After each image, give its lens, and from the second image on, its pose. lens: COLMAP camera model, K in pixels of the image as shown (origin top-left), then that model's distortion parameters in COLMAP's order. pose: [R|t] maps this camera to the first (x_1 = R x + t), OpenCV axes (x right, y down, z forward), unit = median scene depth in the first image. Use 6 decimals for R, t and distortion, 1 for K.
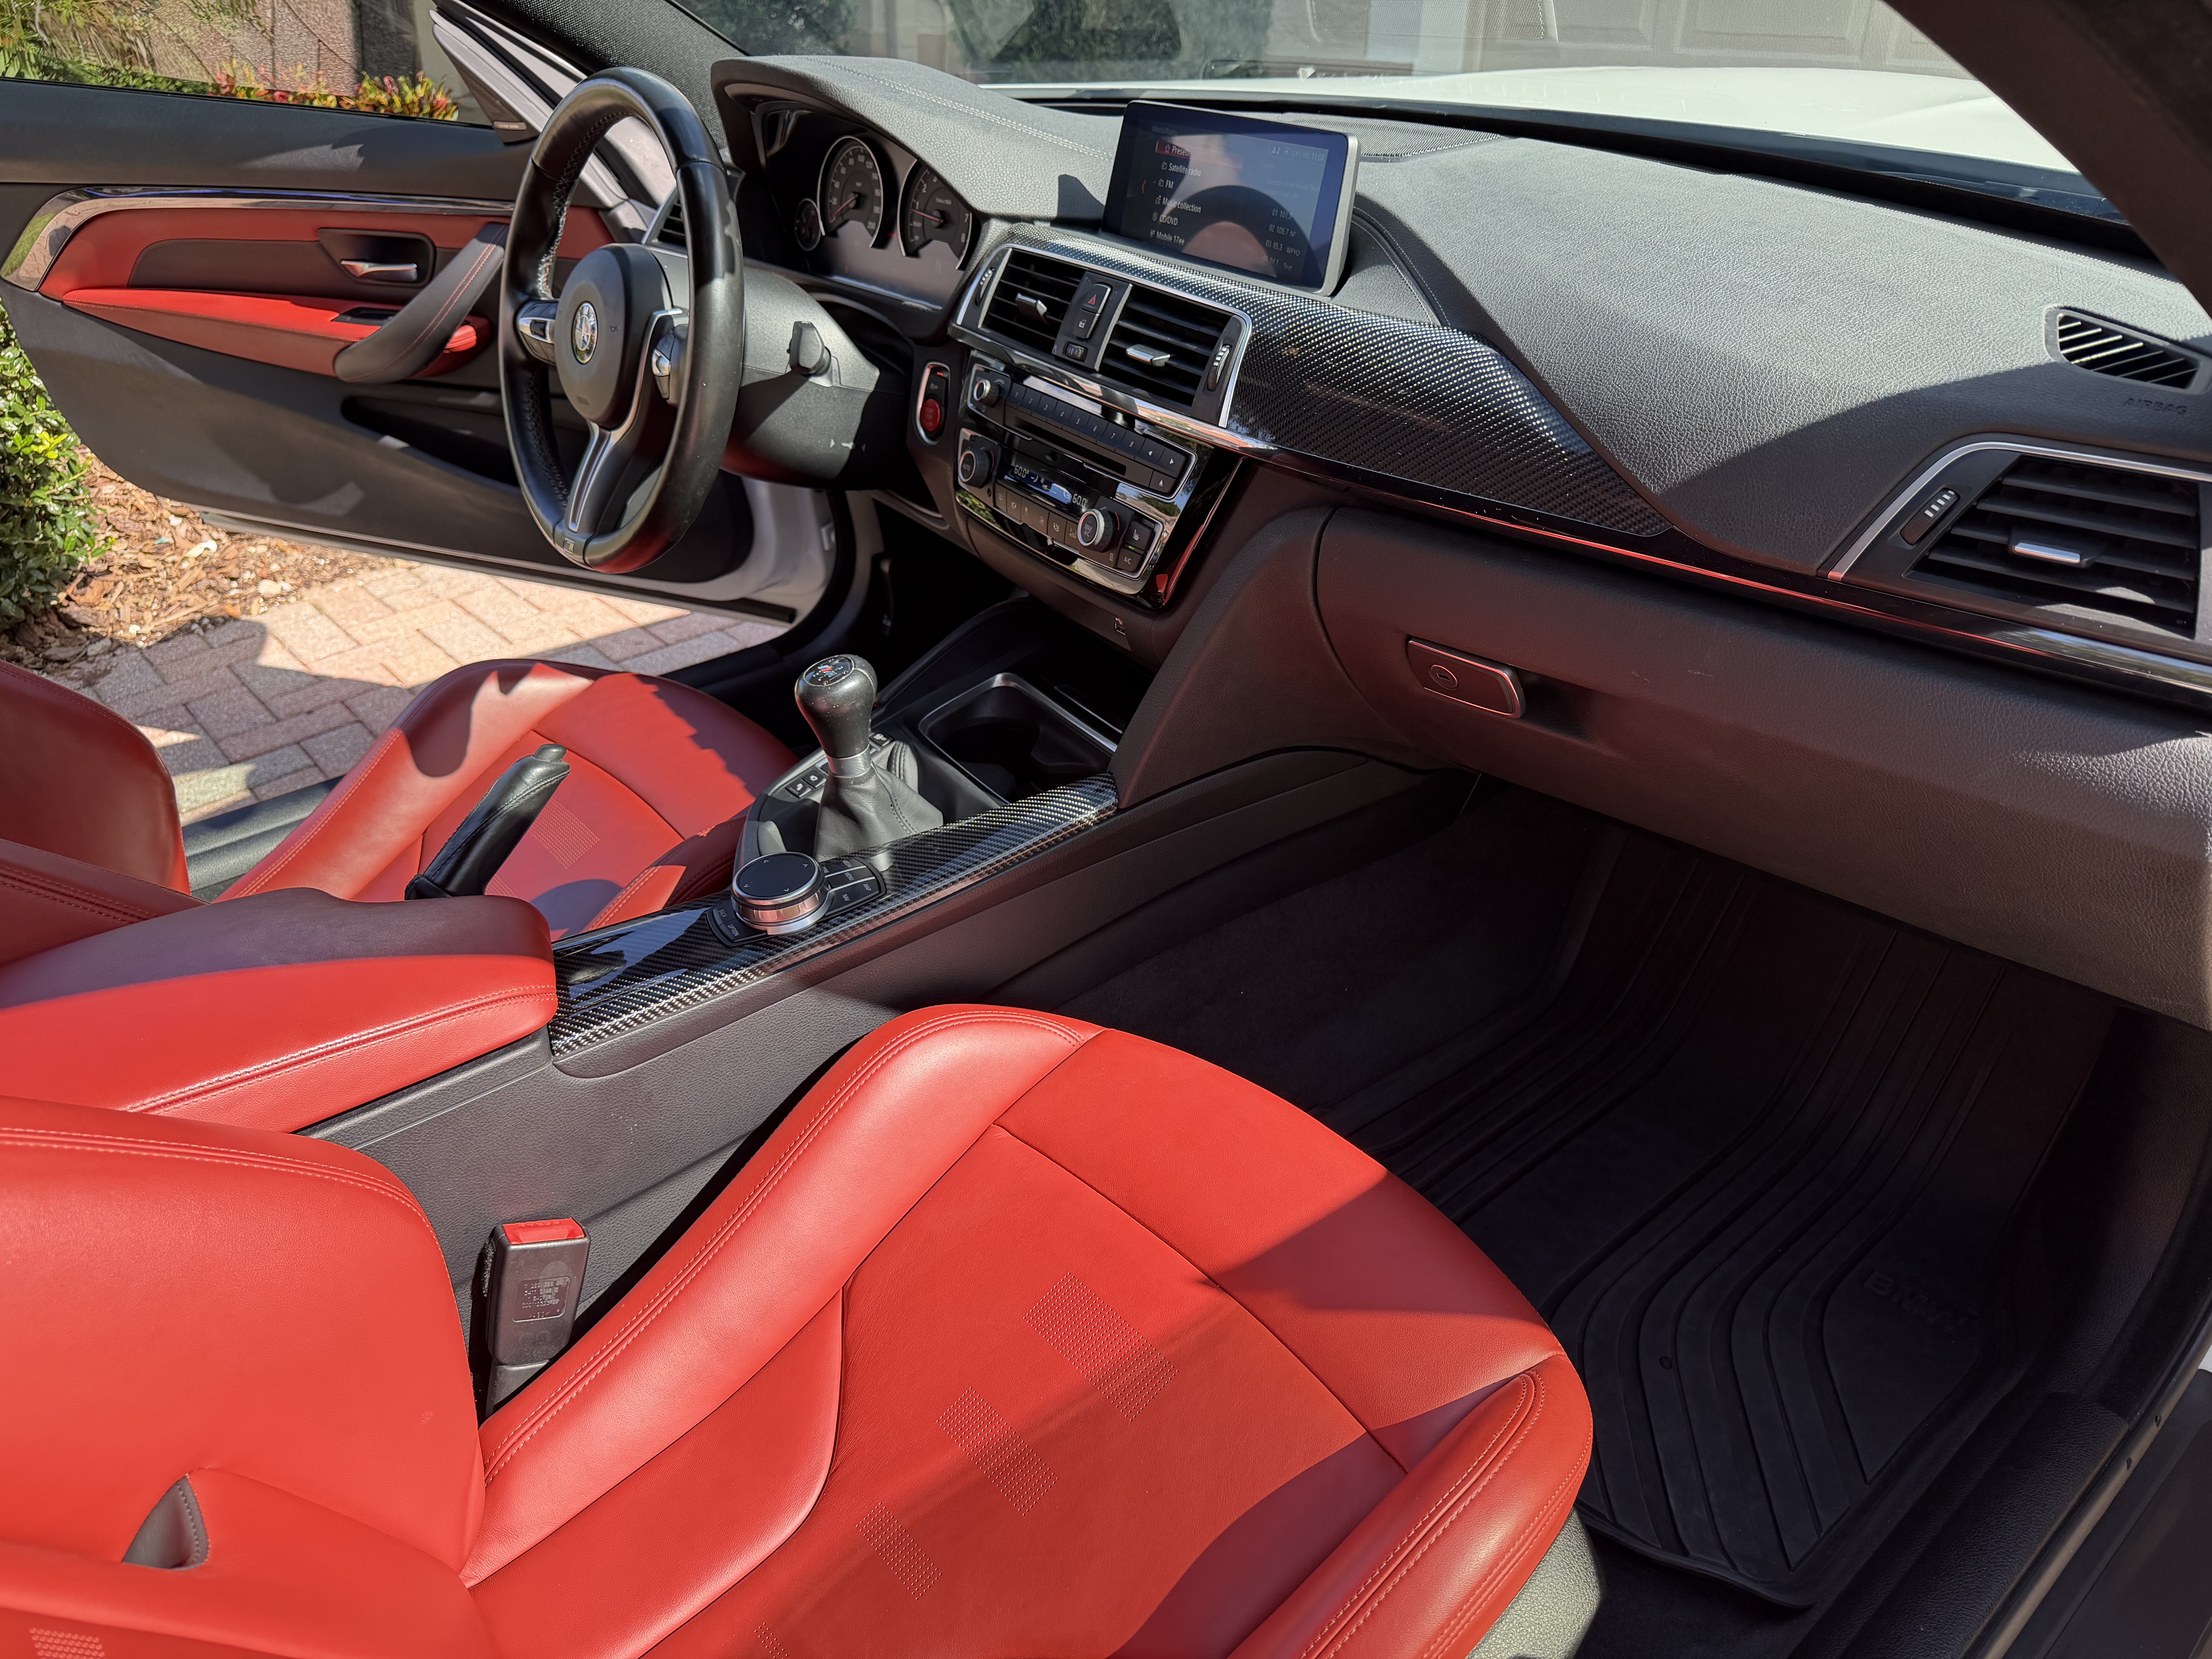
lens RADIAL K [[1567.8, 0, 1106.0], [0, 1567.8, 829.5], [0, 0, 1]] dist [0.044750, -0.062624]
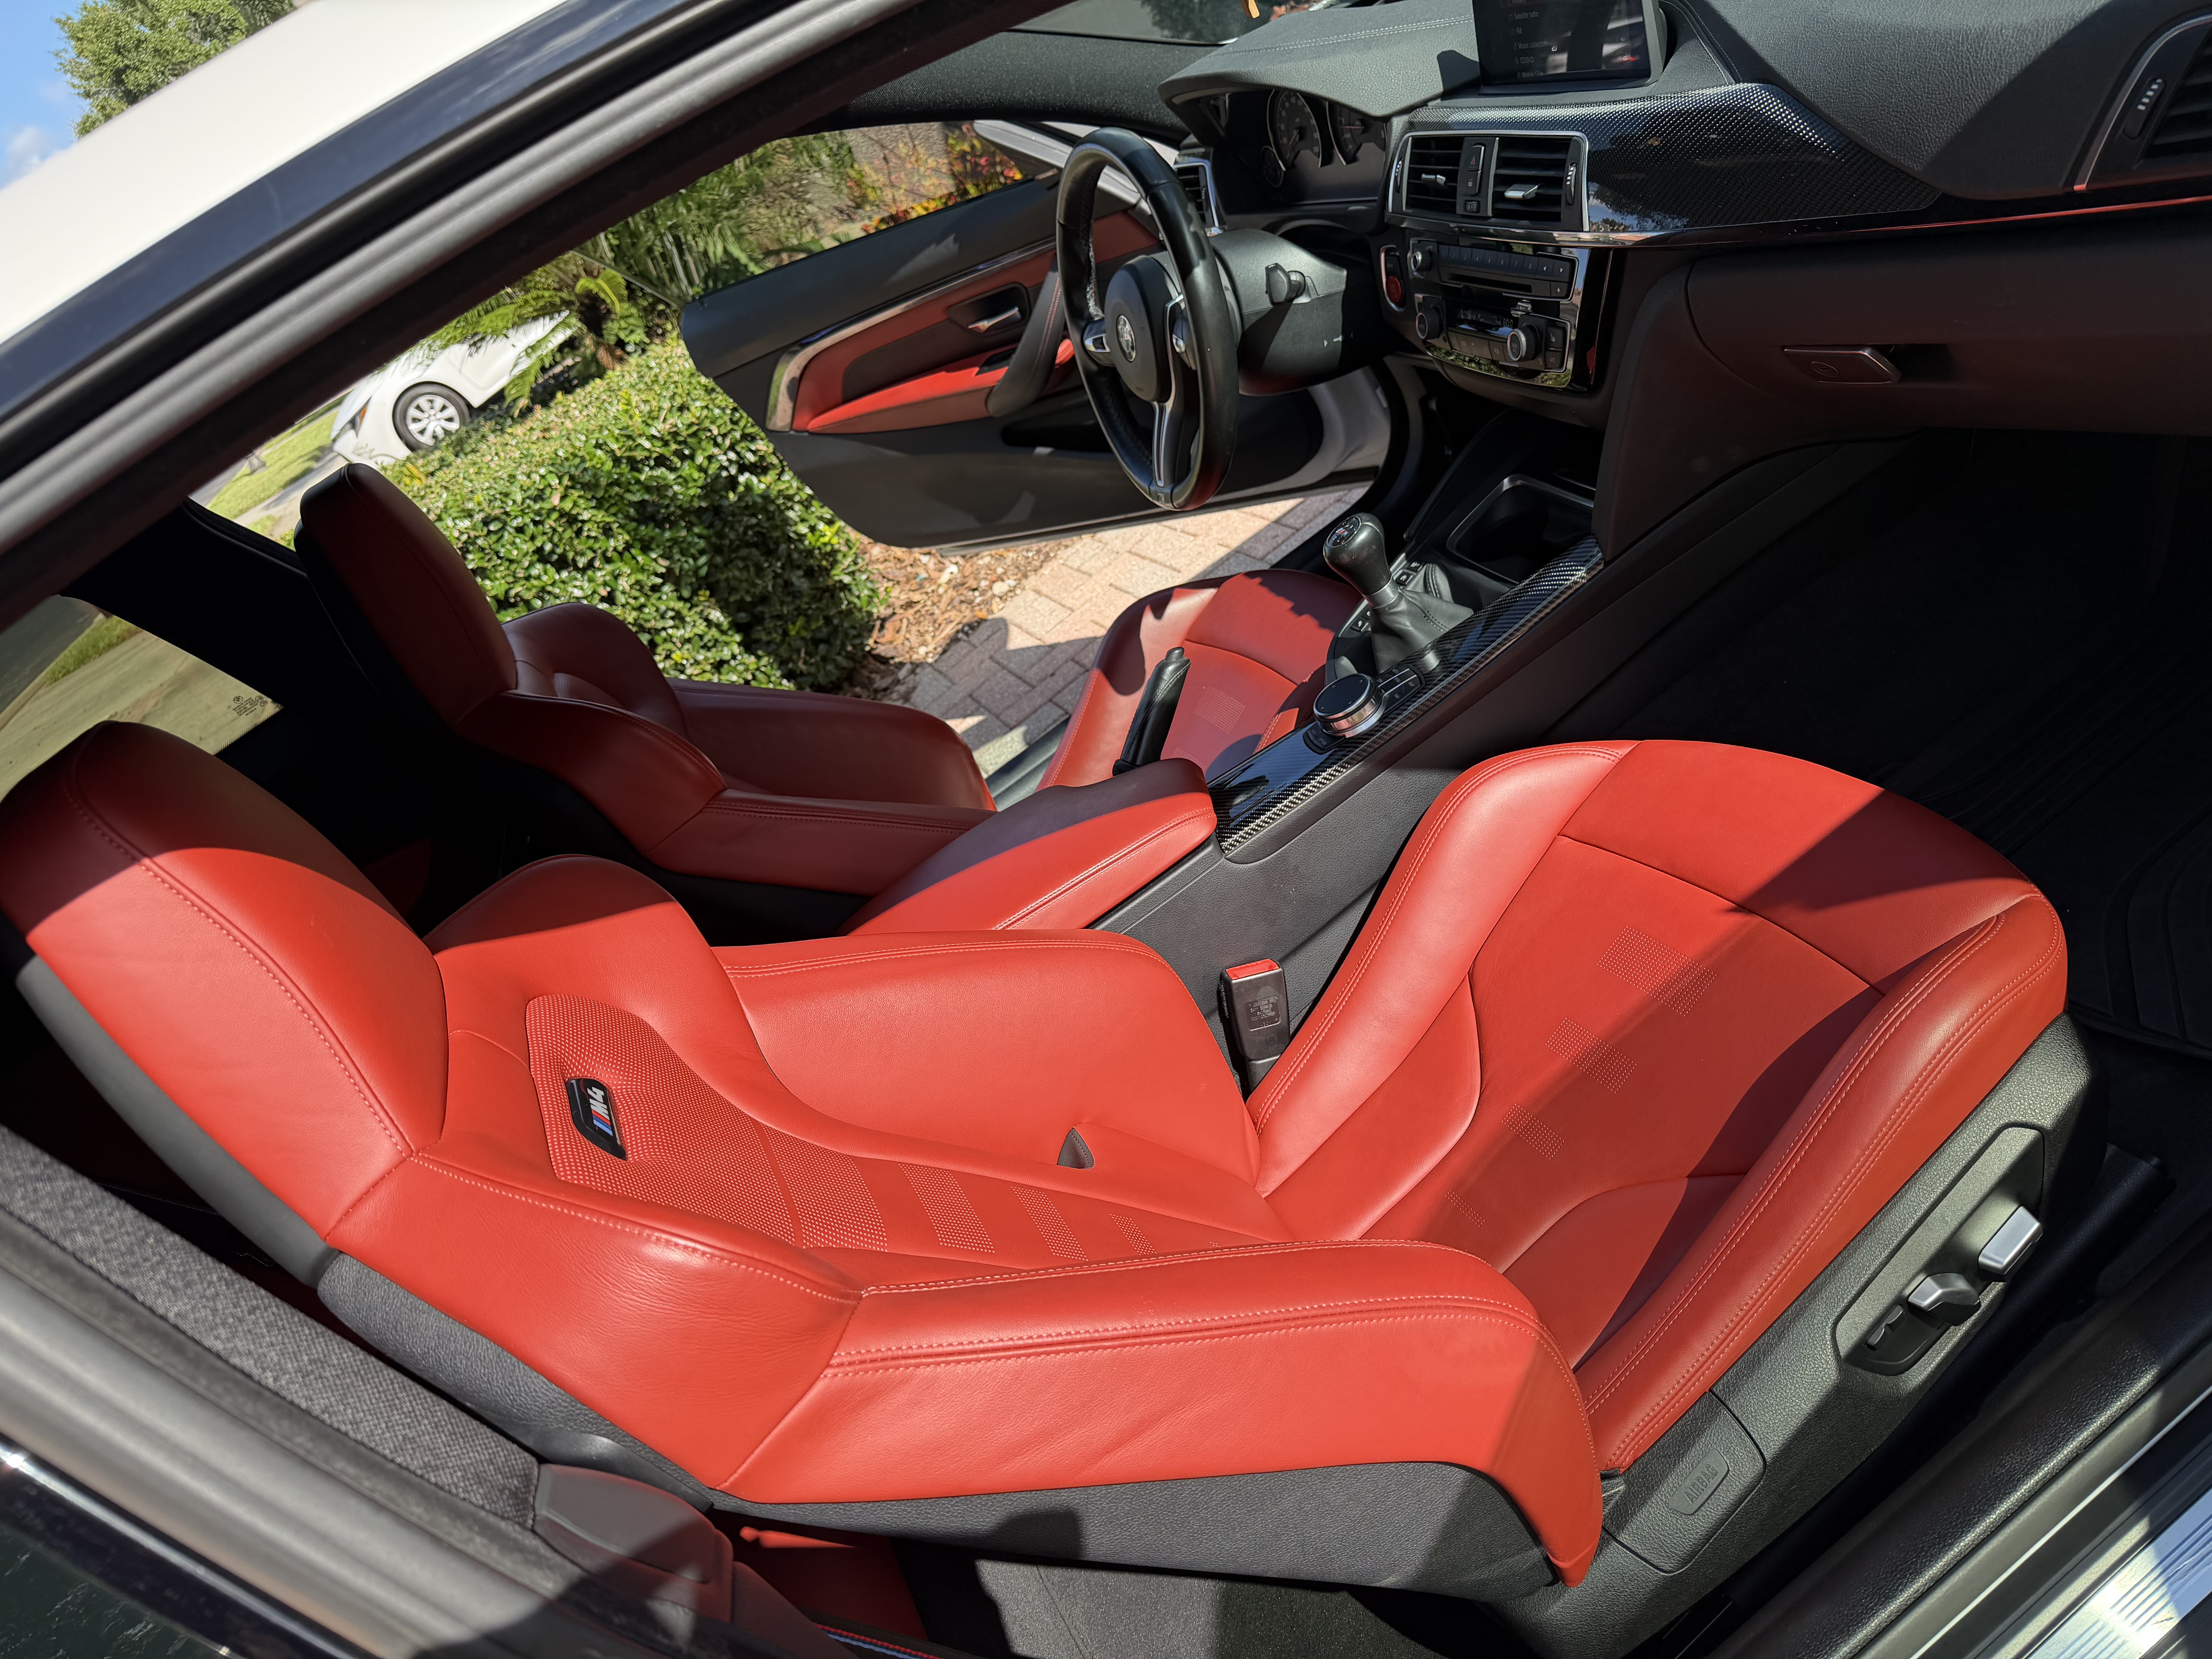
lens RADIAL K [[1567.8, 0, 1106.0], [0, 1567.8, 829.5], [0, 0, 1]] dist [0.044750, -0.062624]
pose [[0.858290, -0.232829, -0.457306, 0.157343], [0.278052, 0.959996, 0.033096, 0.030740], [0.431307, -0.155561, 0.888693, -0.234609]]
